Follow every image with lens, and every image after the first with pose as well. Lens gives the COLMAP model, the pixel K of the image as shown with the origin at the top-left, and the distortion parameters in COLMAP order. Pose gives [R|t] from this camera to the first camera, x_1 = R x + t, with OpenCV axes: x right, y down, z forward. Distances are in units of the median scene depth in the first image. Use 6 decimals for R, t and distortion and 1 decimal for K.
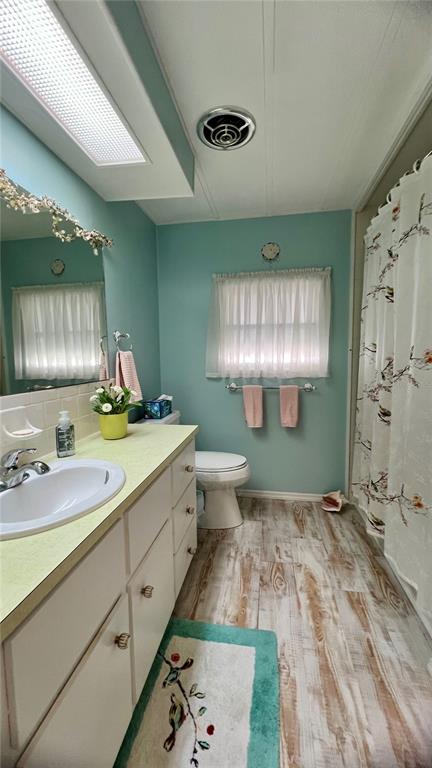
lens RADIAL K [[304.9, 0, 215.7], [0, 304.9, 385.6], [0, 0, 1]] dist [-0.000886, 0.000830]
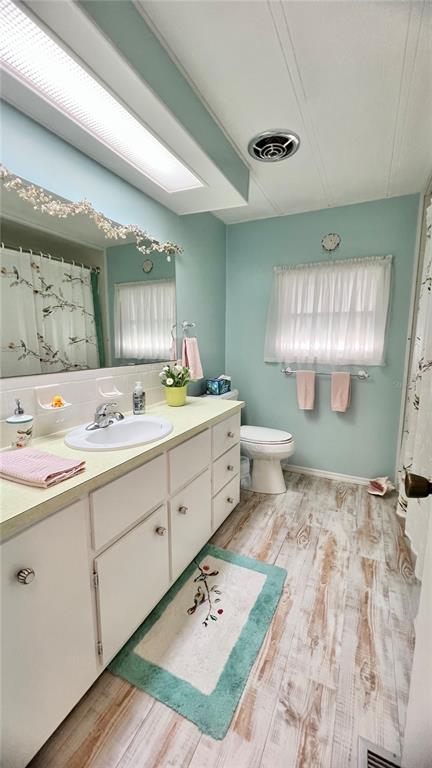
lens RADIAL K [[304.9, 0, 217.3], [0, 304.9, 384.9], [0, 0, 1]] dist [-0.000886, 0.000830]
pose [[0.960977, 0.056380, -0.270823, 0.183159], [-0.042268, 0.997441, 0.057663, 0.001762], [0.273381, -0.043965, 0.960901, -0.195099]]
